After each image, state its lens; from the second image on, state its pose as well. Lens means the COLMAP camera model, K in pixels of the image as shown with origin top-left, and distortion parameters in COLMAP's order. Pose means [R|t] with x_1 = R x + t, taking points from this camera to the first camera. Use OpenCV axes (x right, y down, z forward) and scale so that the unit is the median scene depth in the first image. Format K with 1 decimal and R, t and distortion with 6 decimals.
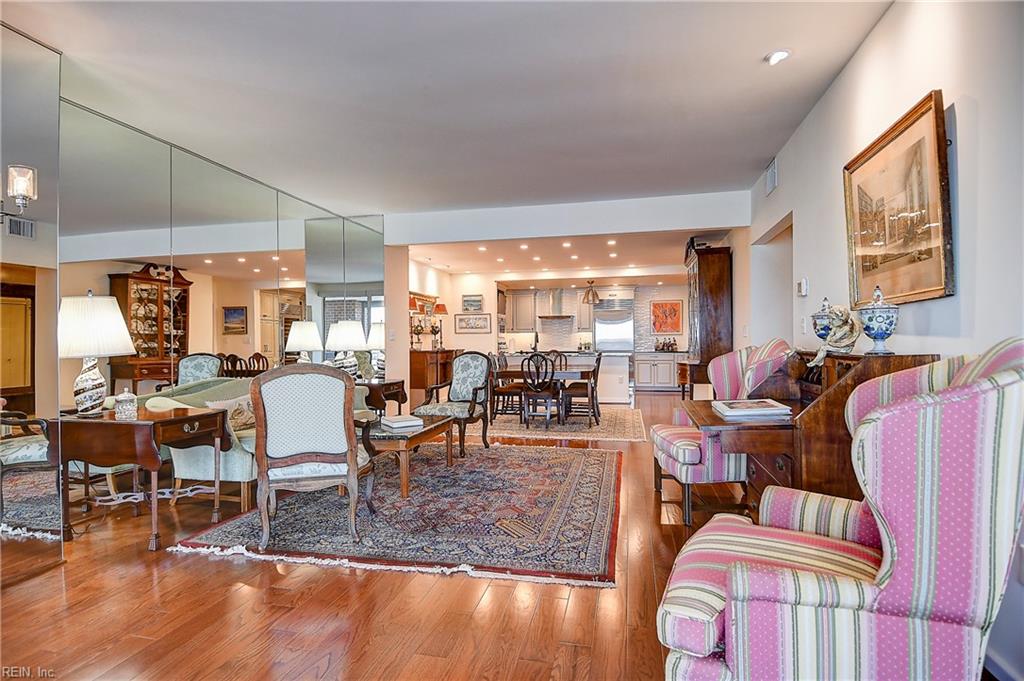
lens RADIAL K [[529.6, 0, 512.0], [0, 529.6, 340.5], [0, 0, 1]] dist [0.051896, -0.056829]
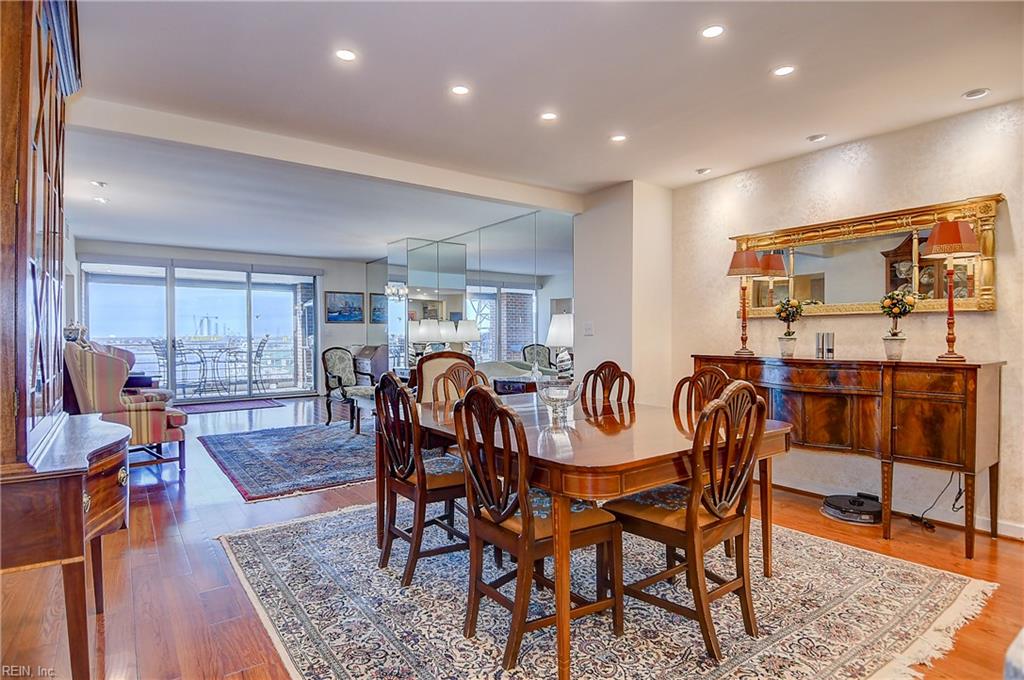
lens RADIAL K [[529.6, 0, 512.0], [0, 529.6, 340.0], [0, 0, 1]] dist [0.051896, -0.056829]
pose [[-0.654066, 0.017627, -0.756232, 0.920497], [0.011006, 0.999844, 0.013787, -0.010039], [0.756357, 0.000694, -0.654159, 3.144398]]
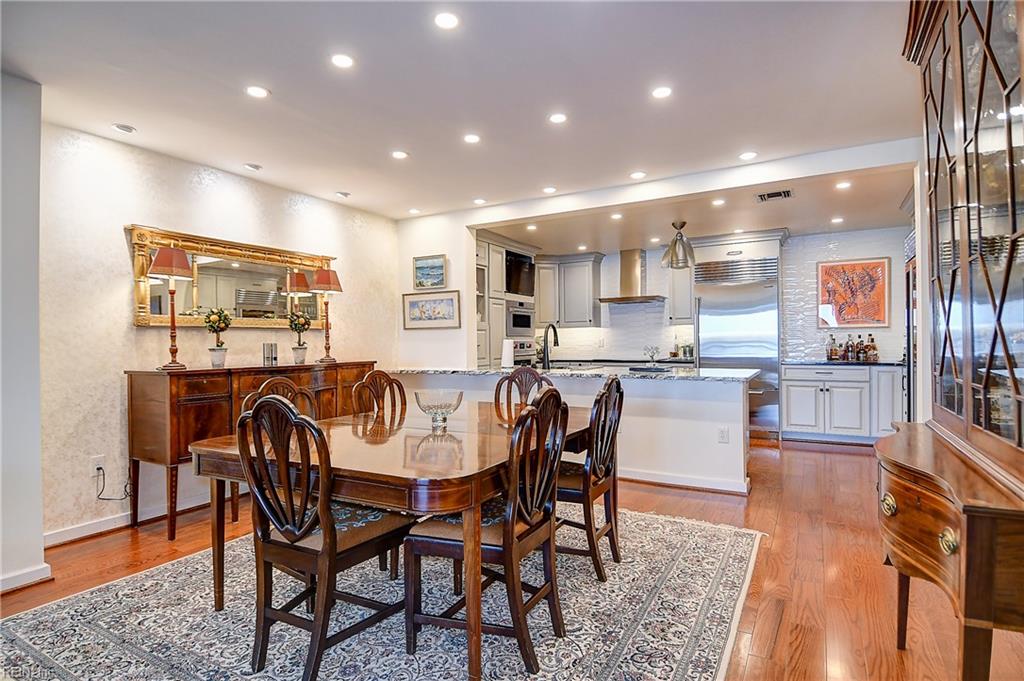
lens RADIAL K [[529.6, 0, 512.0], [0, 529.6, 340.5], [0, 0, 1]] dist [0.051896, -0.056829]
pose [[0.955966, -0.002921, -0.293461, 0.557832], [0.004108, 0.999986, 0.003428, -0.011074], [0.293447, -0.004482, 0.955965, 1.799631]]
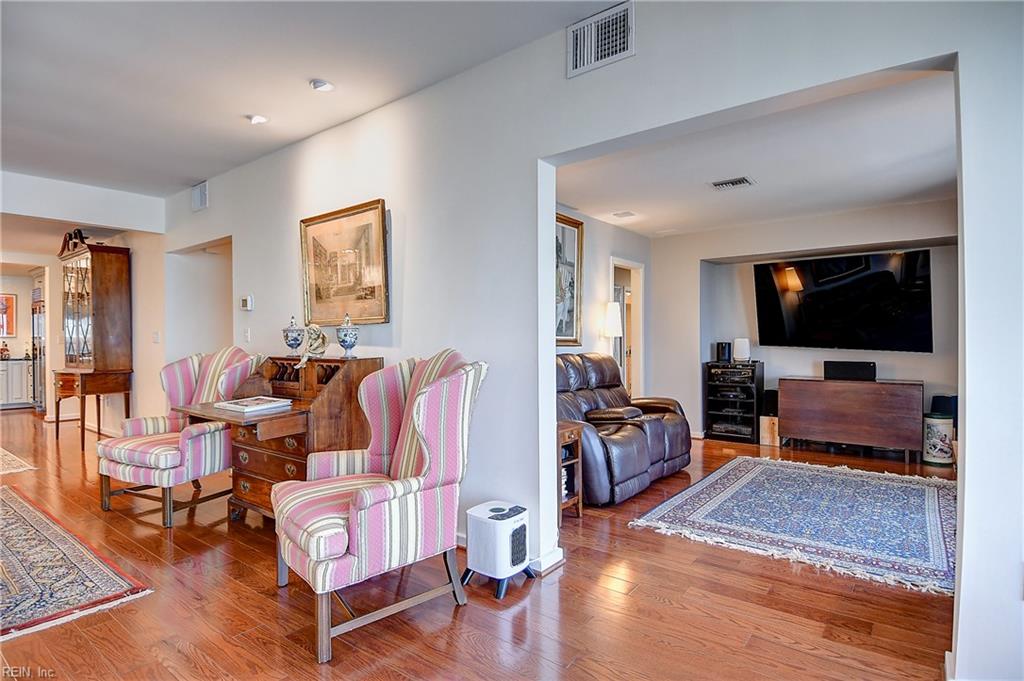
lens RADIAL K [[529.6, 0, 512.0], [0, 529.6, 340.5], [0, 0, 1]] dist [0.051896, -0.056829]
pose [[0.420066, 0.001330, 0.907493, -0.381702], [0.001952, 0.999995, -0.002369, -0.015365], [-0.907492, 0.002767, 0.420061, -0.049565]]
